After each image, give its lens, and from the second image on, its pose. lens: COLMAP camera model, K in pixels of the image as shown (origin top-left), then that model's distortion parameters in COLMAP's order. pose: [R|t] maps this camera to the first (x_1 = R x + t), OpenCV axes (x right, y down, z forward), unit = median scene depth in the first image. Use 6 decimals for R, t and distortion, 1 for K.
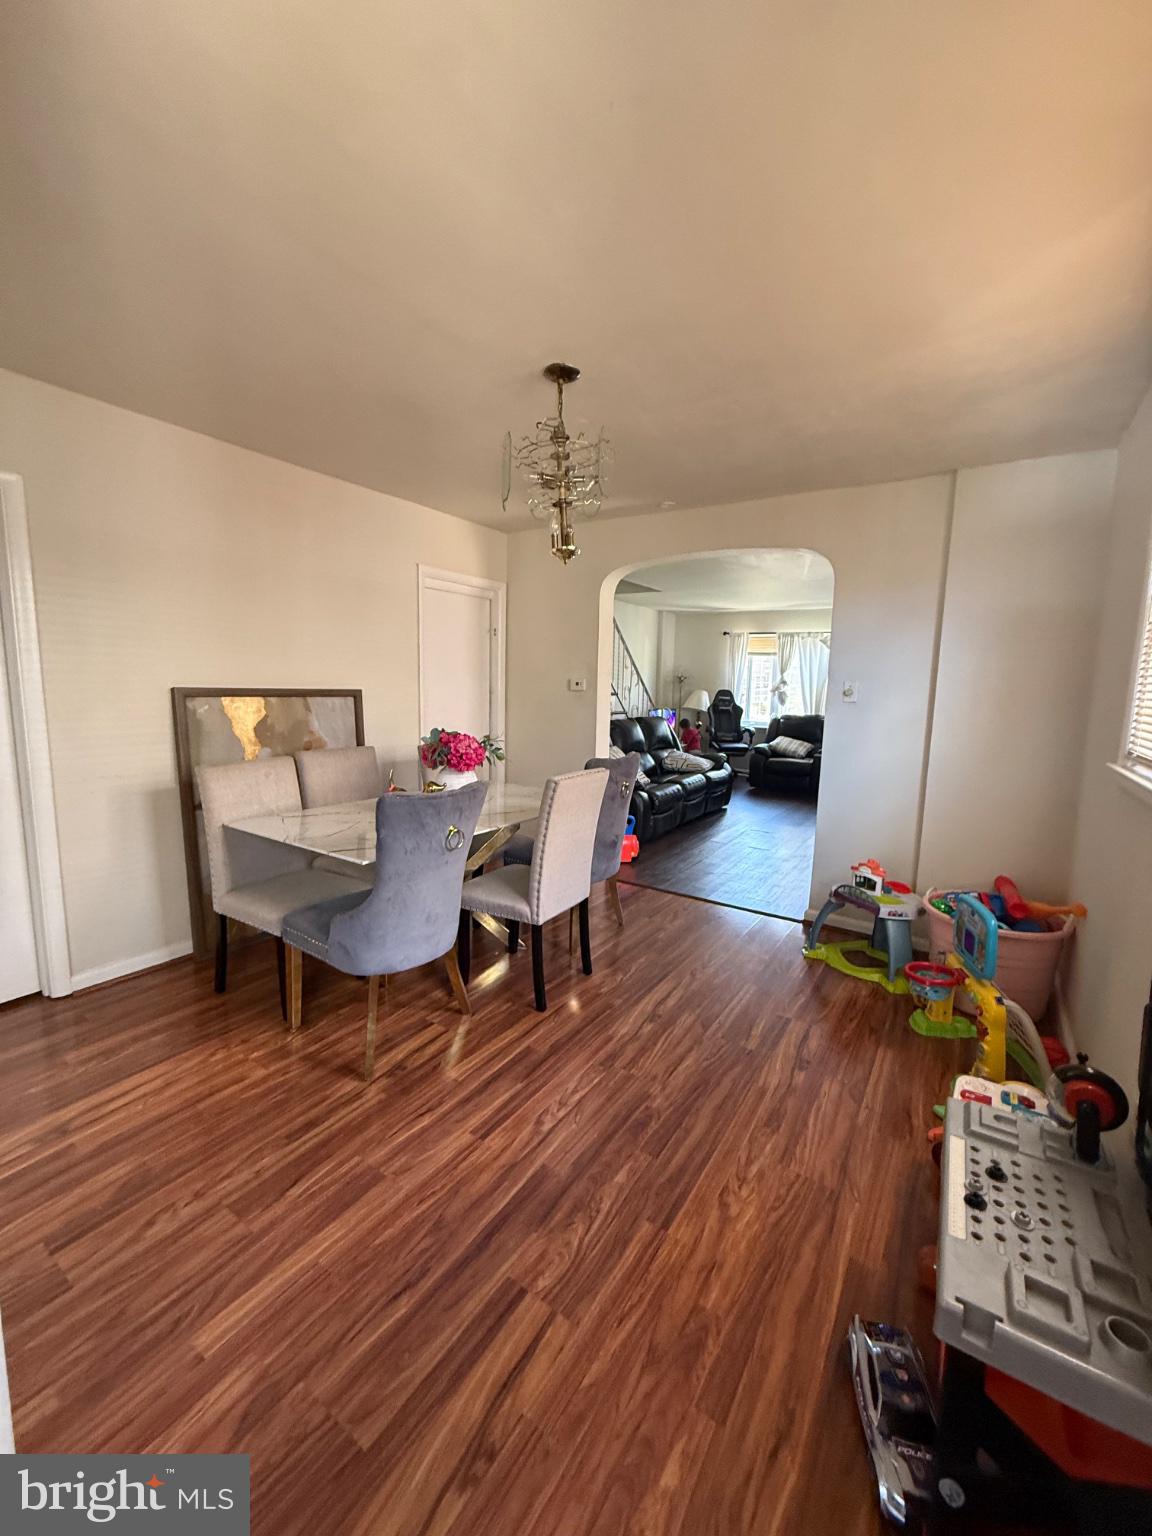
lens RADIAL K [[615.1, 0, 578.0], [0, 615.1, 766.2], [0, 0, 1]] dist [0.004668, 0.001376]
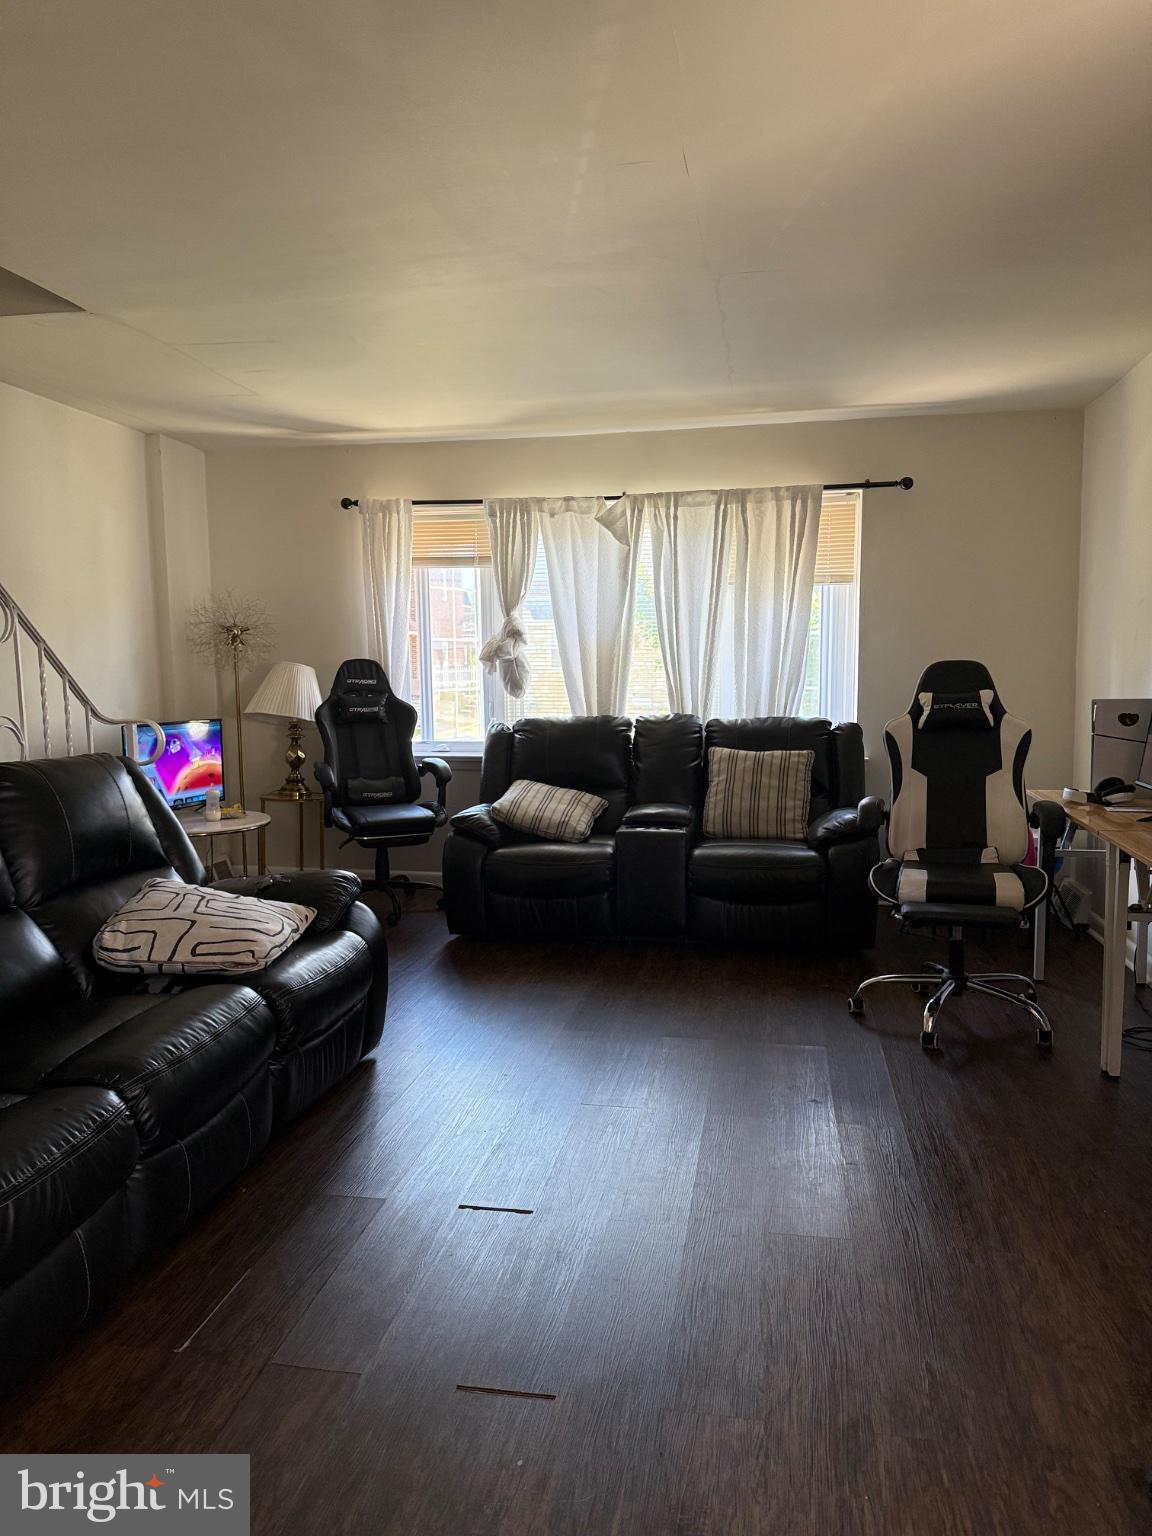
lens RADIAL K [[1083.3, 0, 578.4], [0, 1083.3, 751.8], [0, 0, 1]] dist [0.066793, -0.065467]
pose [[0.920869, -0.064873, 0.384437, 0.110787], [0.084933, 0.995757, -0.035413, -0.037349], [-0.380508, 0.065262, 0.922472, 0.375944]]
